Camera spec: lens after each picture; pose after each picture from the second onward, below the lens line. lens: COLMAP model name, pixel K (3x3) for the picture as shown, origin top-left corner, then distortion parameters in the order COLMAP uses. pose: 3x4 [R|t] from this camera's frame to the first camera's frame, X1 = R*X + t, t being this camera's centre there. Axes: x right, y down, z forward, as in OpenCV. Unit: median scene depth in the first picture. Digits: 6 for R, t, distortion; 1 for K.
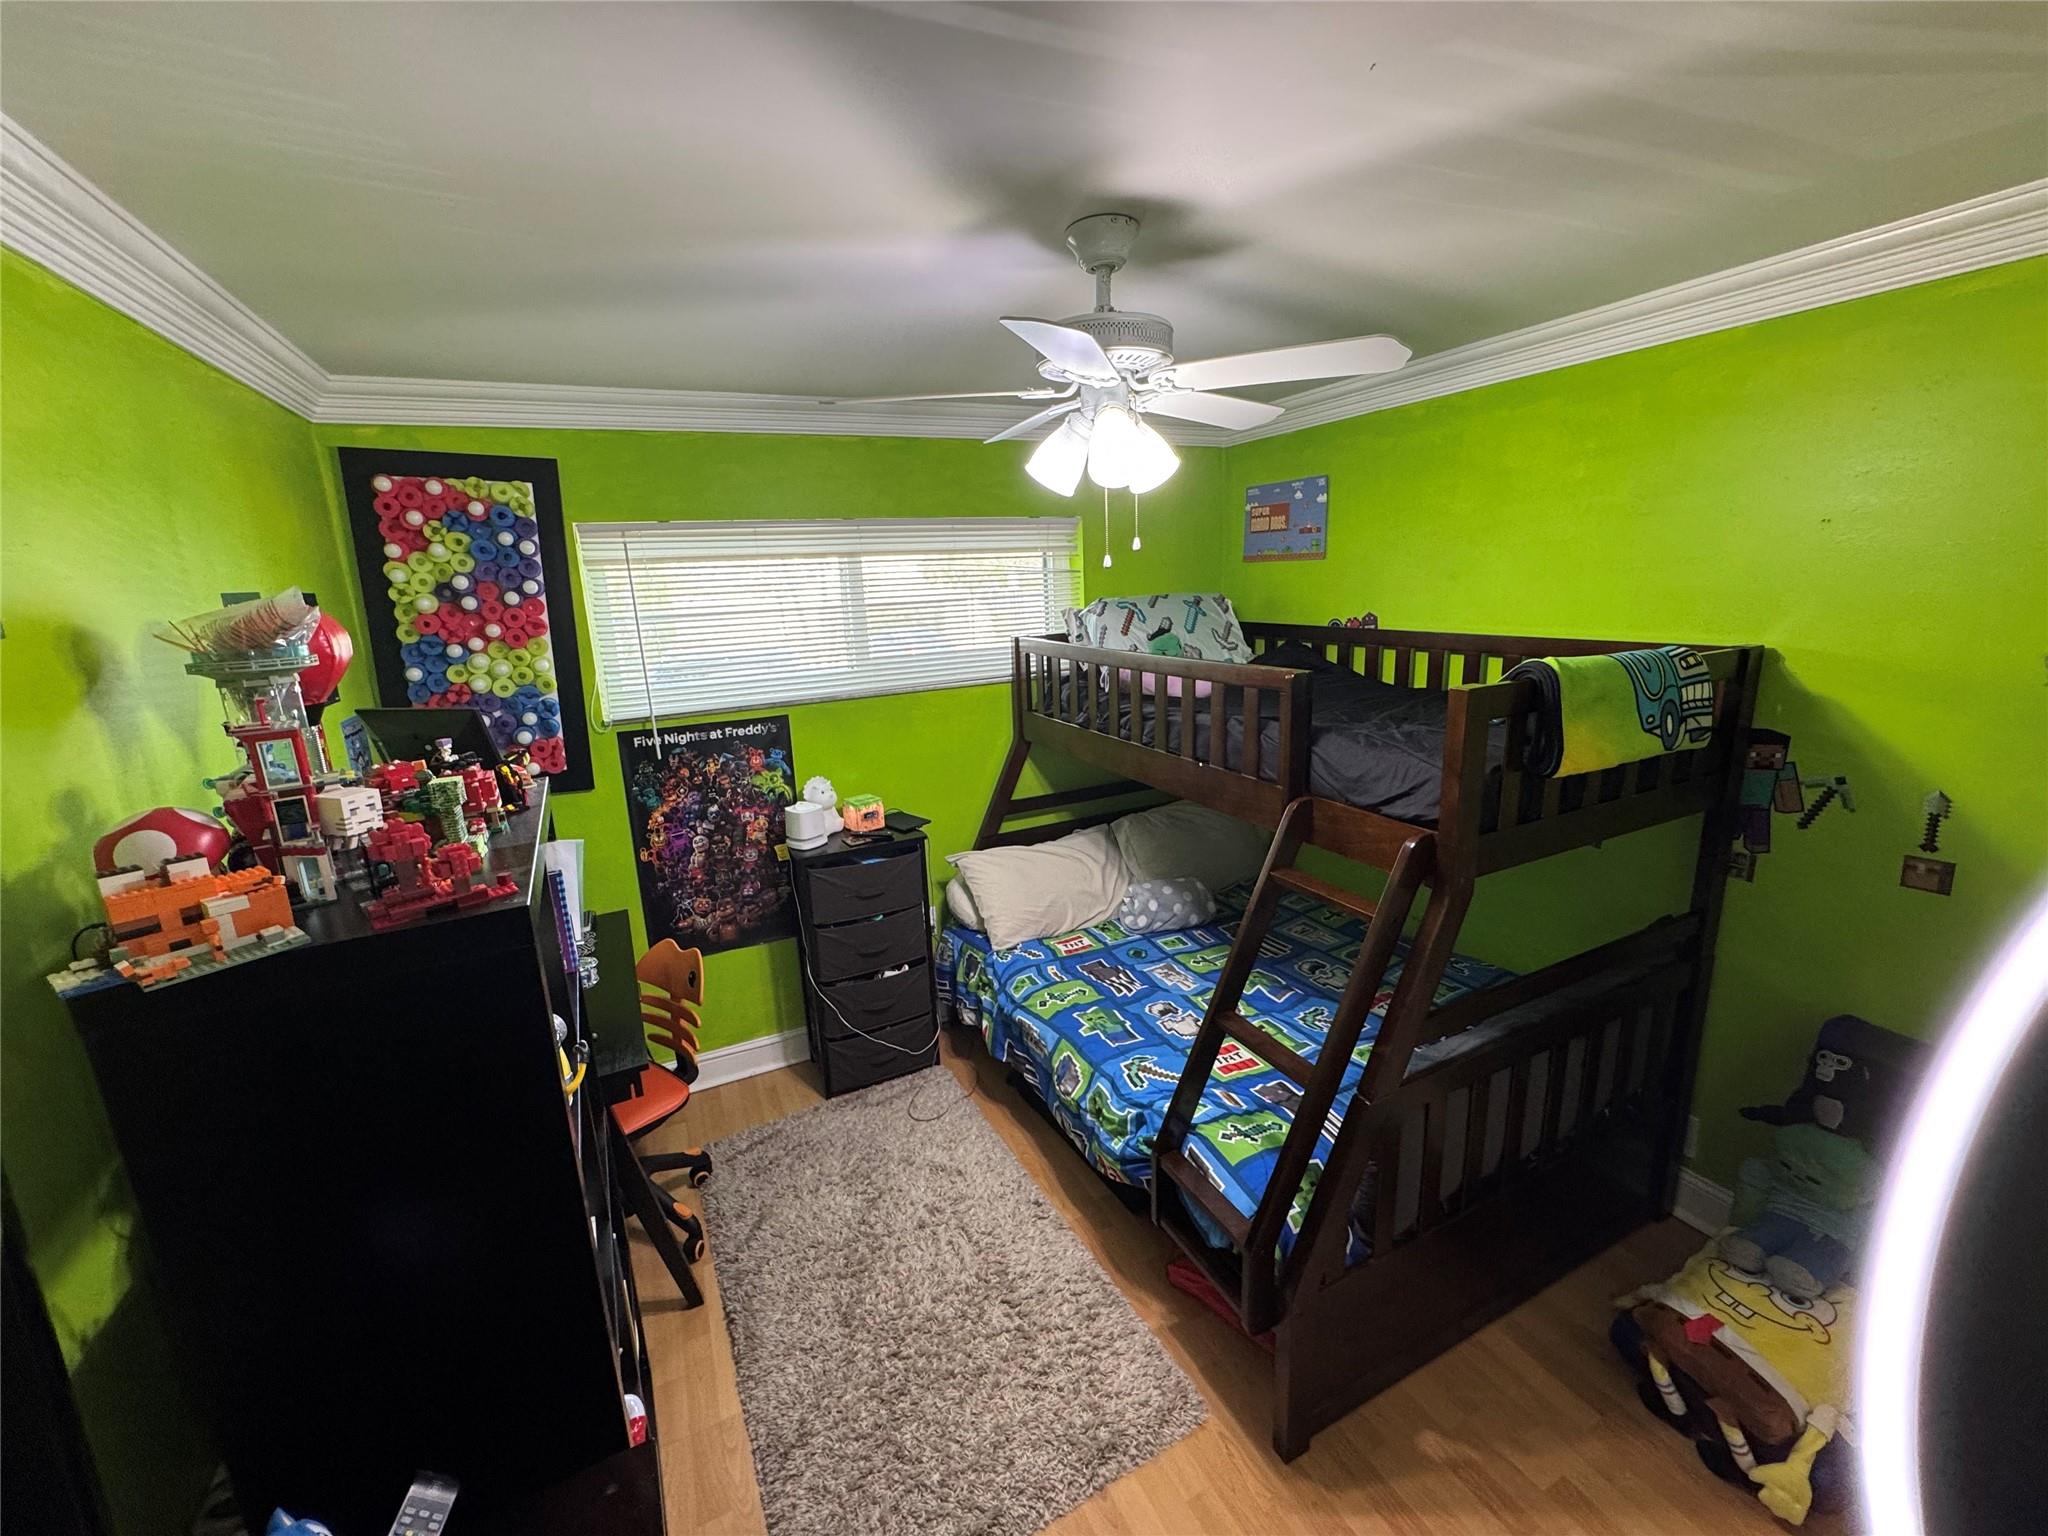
lens RADIAL K [[824.4, 0, 1016.0], [0, 824.4, 763.6], [0, 0, 1]] dist [-0.008509, 0.000269]
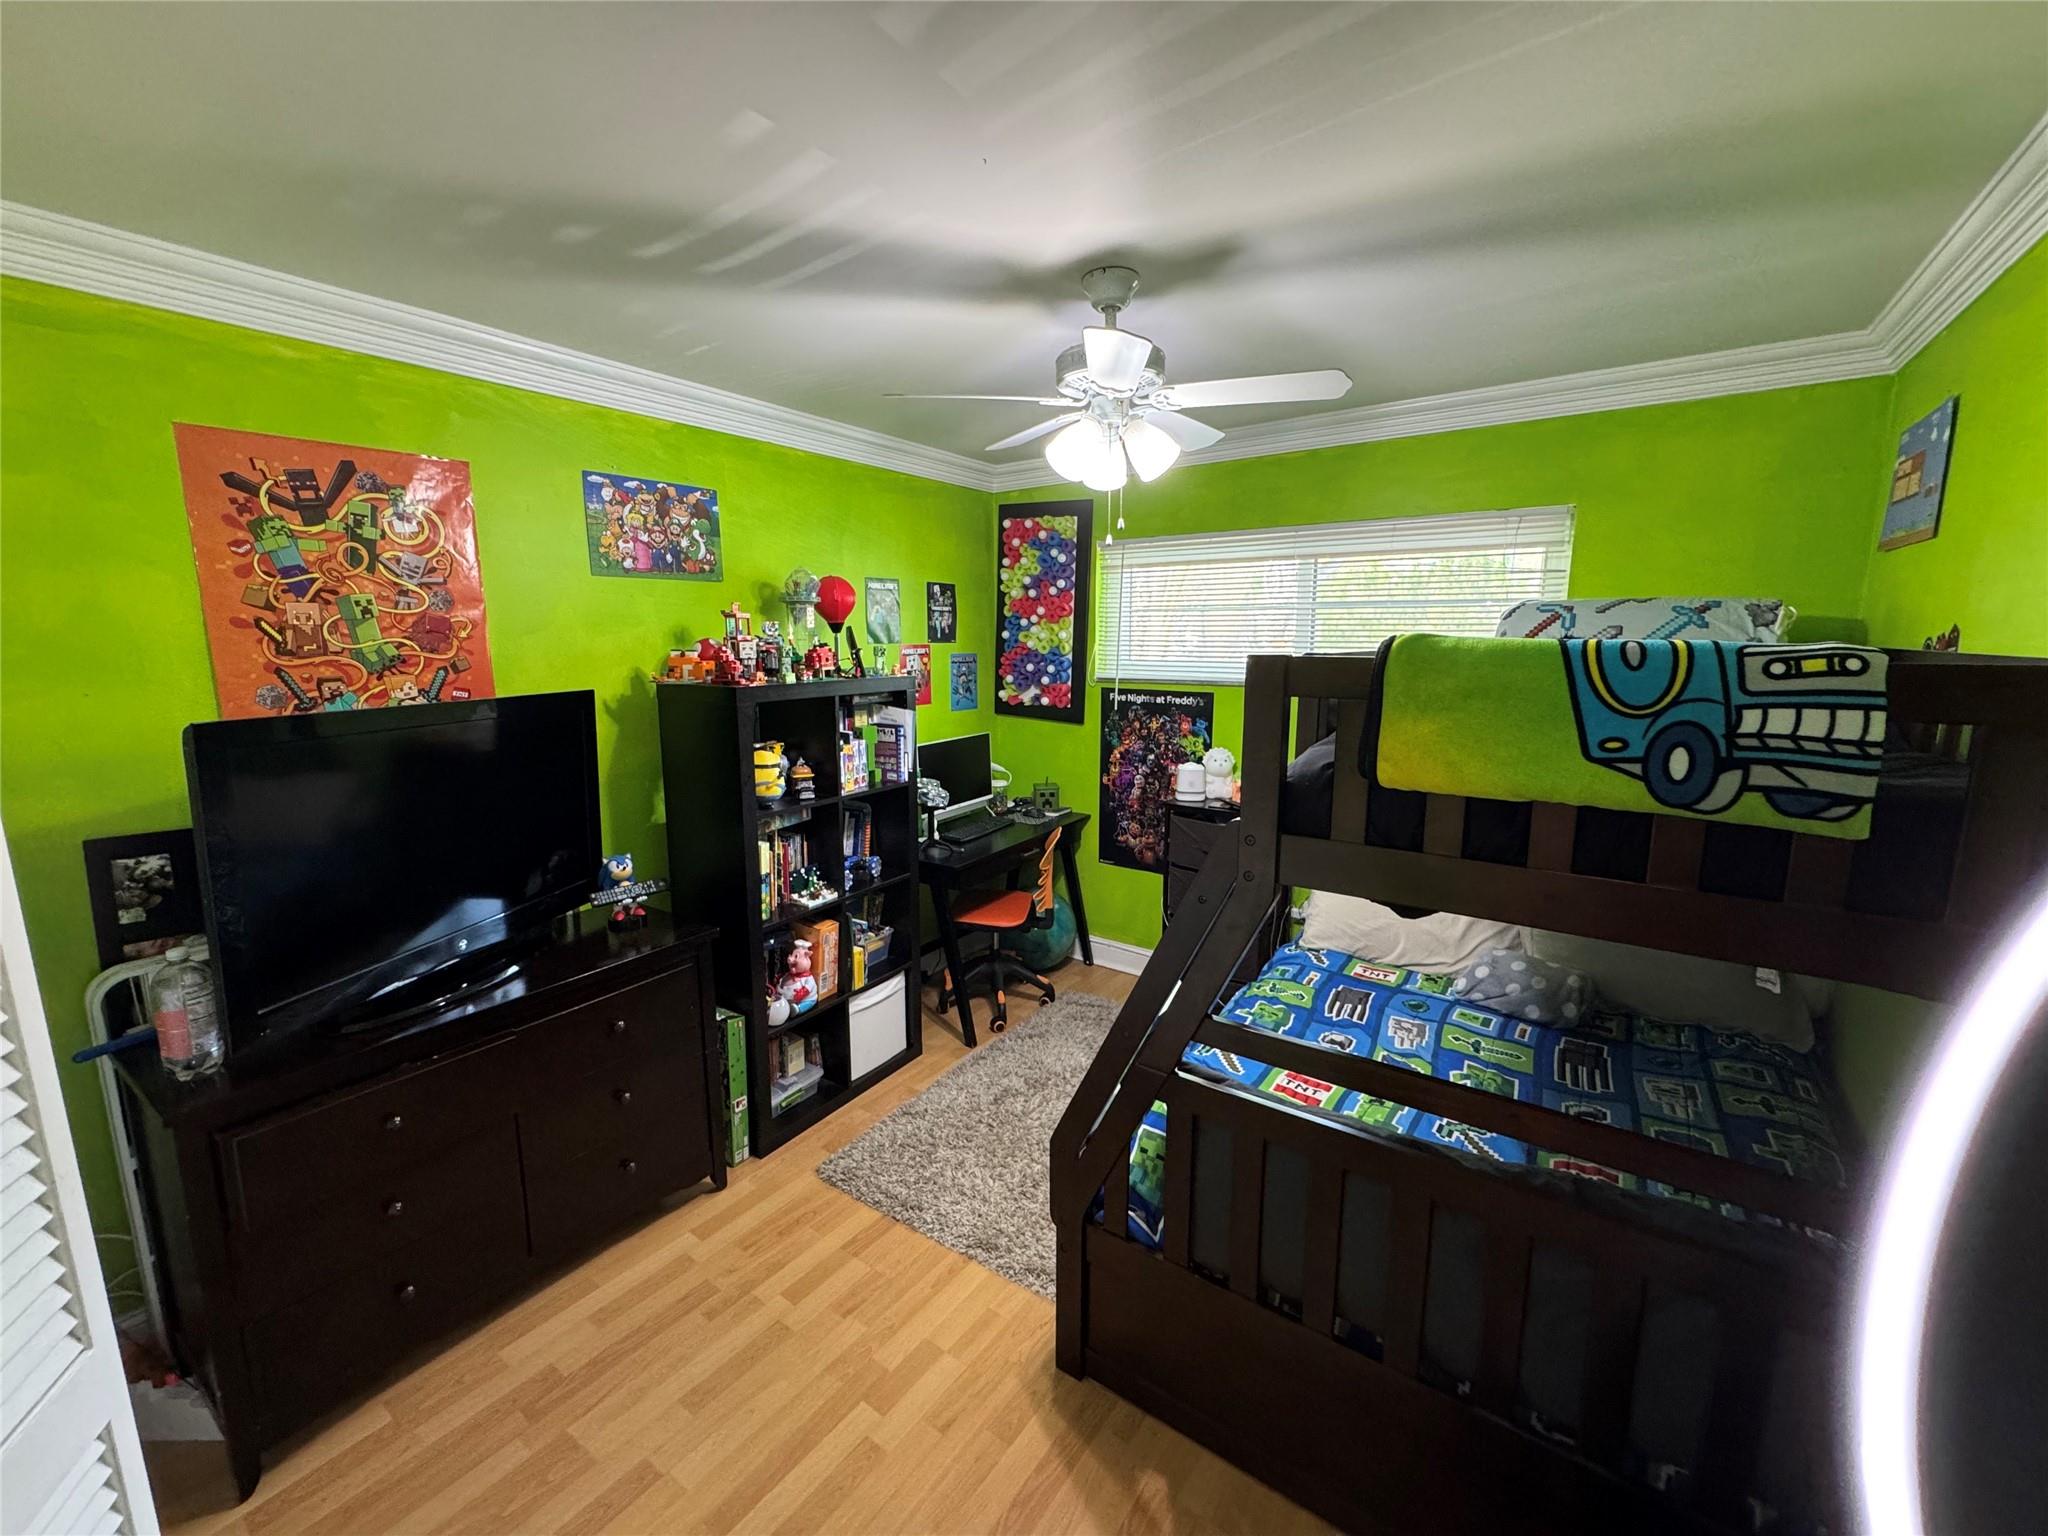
lens RADIAL K [[824.4, 0, 1017.4], [0, 824.4, 767.3], [0, 0, 1]] dist [-0.008509, 0.000269]
pose [[0.465785, 0.180573, -0.866278, 0.687364], [-0.215306, 0.972665, 0.086982, 0.003325], [0.858305, 0.146000, 0.491931, 0.193113]]
